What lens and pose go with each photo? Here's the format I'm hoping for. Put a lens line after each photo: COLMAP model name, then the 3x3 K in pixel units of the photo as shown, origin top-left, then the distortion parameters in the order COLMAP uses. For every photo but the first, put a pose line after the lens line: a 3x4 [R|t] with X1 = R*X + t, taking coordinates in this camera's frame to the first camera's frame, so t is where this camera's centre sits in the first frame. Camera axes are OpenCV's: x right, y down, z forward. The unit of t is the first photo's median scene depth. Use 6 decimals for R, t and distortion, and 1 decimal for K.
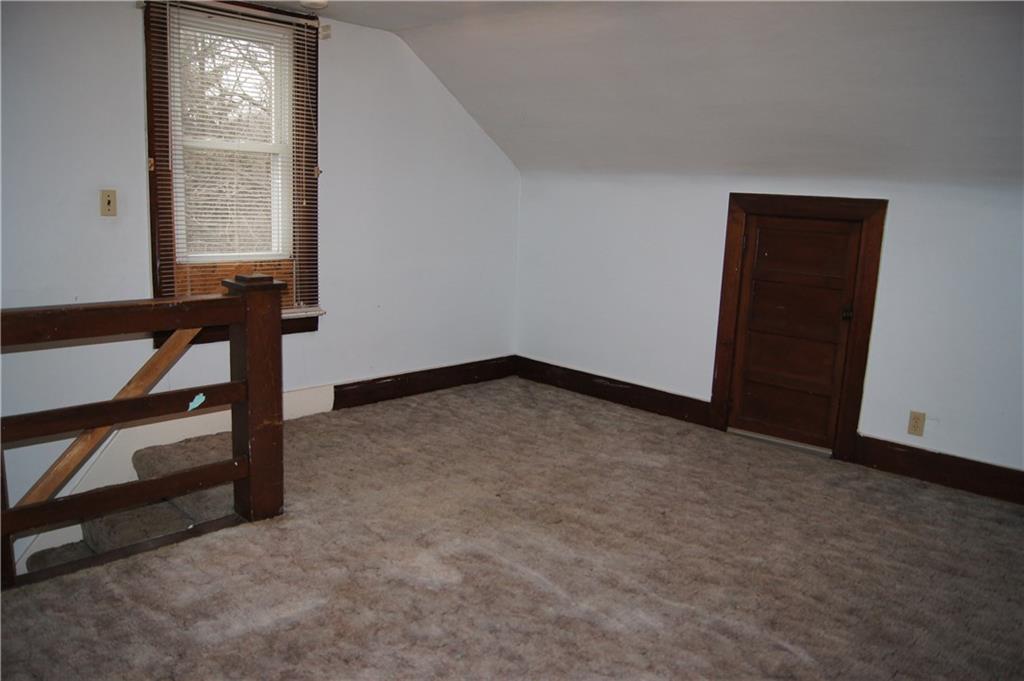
lens RADIAL K [[790.9, 0, 507.0], [0, 790.9, 338.9], [0, 0, 1]] dist [-0.061492, 0.001729]
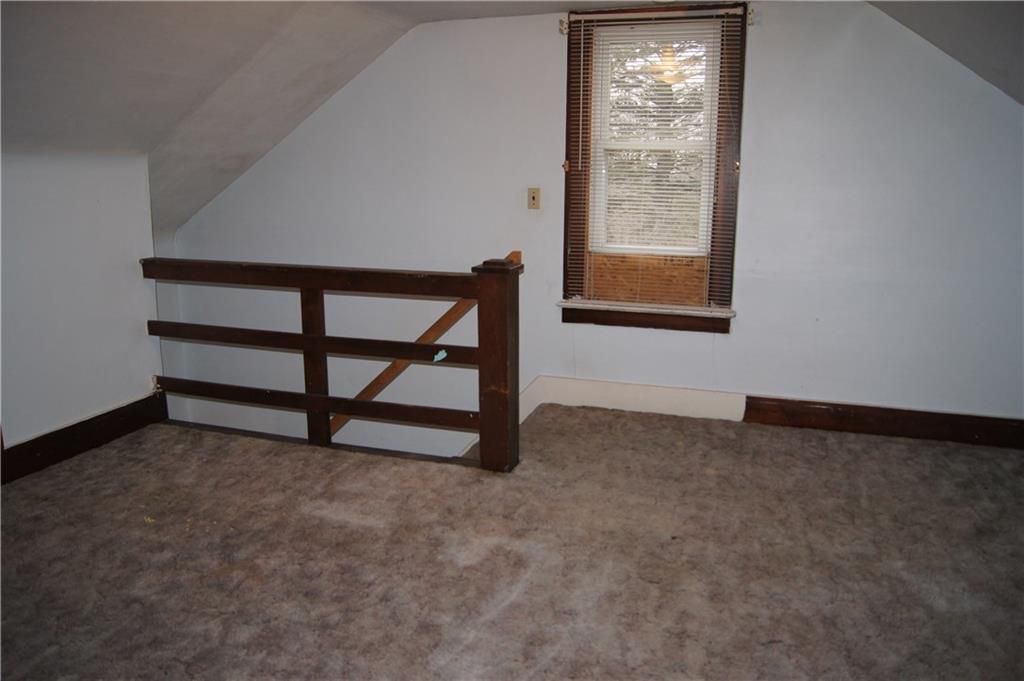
lens RADIAL K [[790.9, 0, 507.0], [0, 790.9, 338.9], [0, 0, 1]] dist [-0.061492, 0.001729]
pose [[0.422944, 0.148730, -0.893867, 0.584022], [-0.151784, 0.984129, 0.091930, -0.059473], [0.893353, 0.096794, 0.438806, 0.400283]]
